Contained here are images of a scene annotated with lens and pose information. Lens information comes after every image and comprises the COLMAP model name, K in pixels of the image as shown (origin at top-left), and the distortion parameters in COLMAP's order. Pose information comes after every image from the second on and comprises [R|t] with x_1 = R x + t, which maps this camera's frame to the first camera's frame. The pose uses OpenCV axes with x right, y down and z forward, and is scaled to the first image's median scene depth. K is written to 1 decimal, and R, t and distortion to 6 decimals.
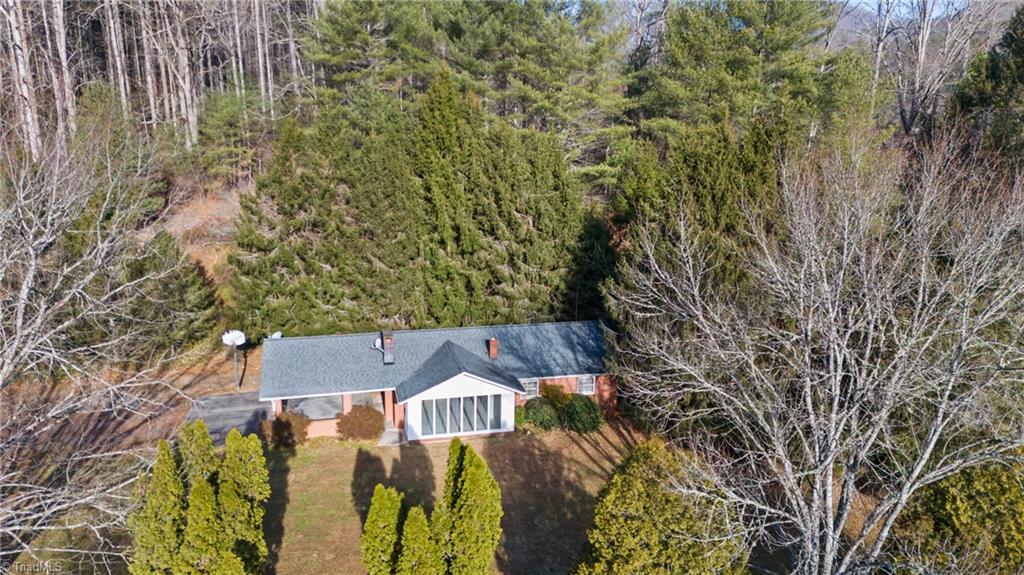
lens RADIAL K [[754.3, 0, 515.5], [0, 754.3, 289.6], [0, 0, 1]] dist [0.119499, -0.119158]
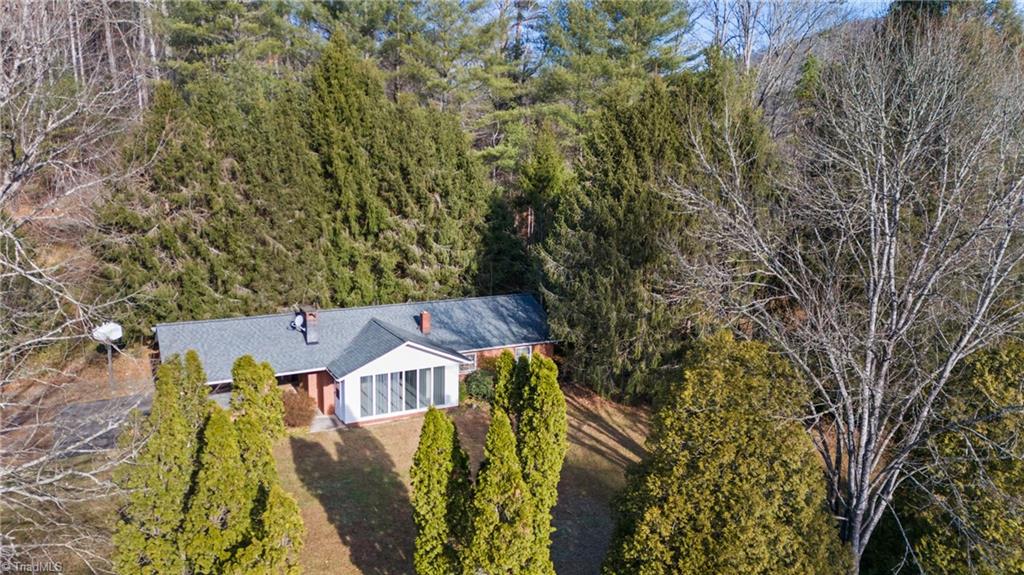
lens RADIAL K [[754.3, 0, 515.5], [0, 754.3, 289.6], [0, 0, 1]] dist [0.119499, -0.119158]
pose [[0.968518, -0.044157, 0.244998, -0.128332], [0.057548, 0.997199, -0.047768, 0.076816], [-0.242202, 0.060363, 0.968346, 0.062127]]
